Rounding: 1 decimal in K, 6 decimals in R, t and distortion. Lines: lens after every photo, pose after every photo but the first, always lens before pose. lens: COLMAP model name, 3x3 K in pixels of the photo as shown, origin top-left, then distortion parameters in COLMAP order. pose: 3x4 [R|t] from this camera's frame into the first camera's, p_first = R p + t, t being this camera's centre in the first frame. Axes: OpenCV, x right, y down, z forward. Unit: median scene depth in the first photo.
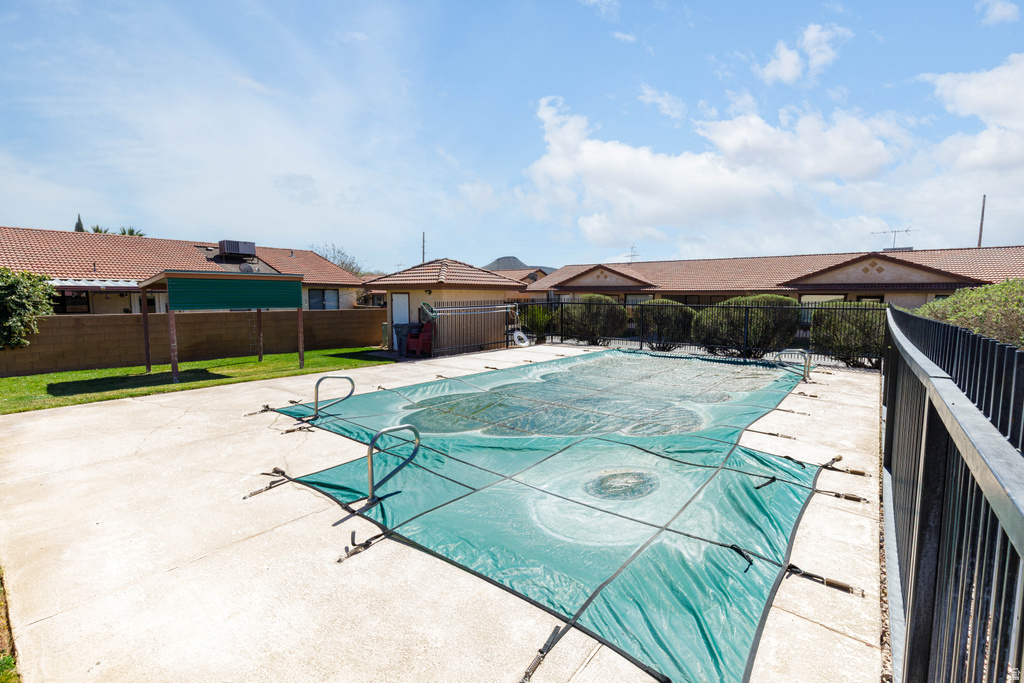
lens RADIAL K [[453.3, 0, 512.0], [0, 453.3, 341.5], [0, 0, 1]] dist [-0.001414, -0.000301]
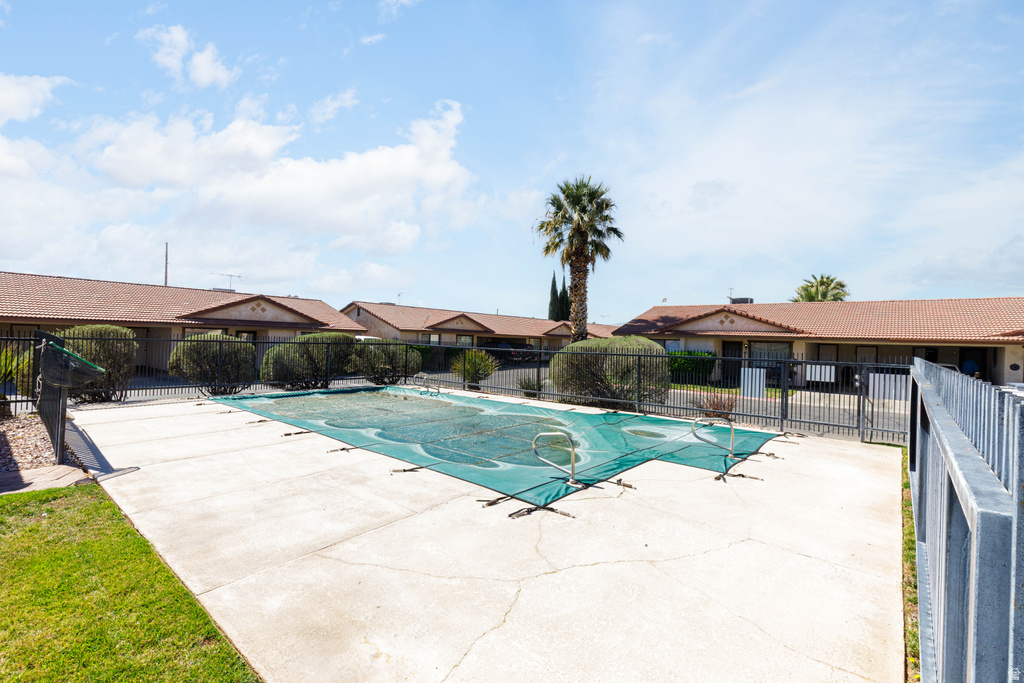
lens RADIAL K [[453.3, 0, 512.0], [0, 453.3, 341.5], [0, 0, 1]] dist [-0.001414, -0.000301]
pose [[0.032295, -0.006253, 0.999459, -0.396726], [0.071302, 0.997447, 0.003936, -0.034132], [-0.996932, 0.071136, 0.032658, 0.327236]]
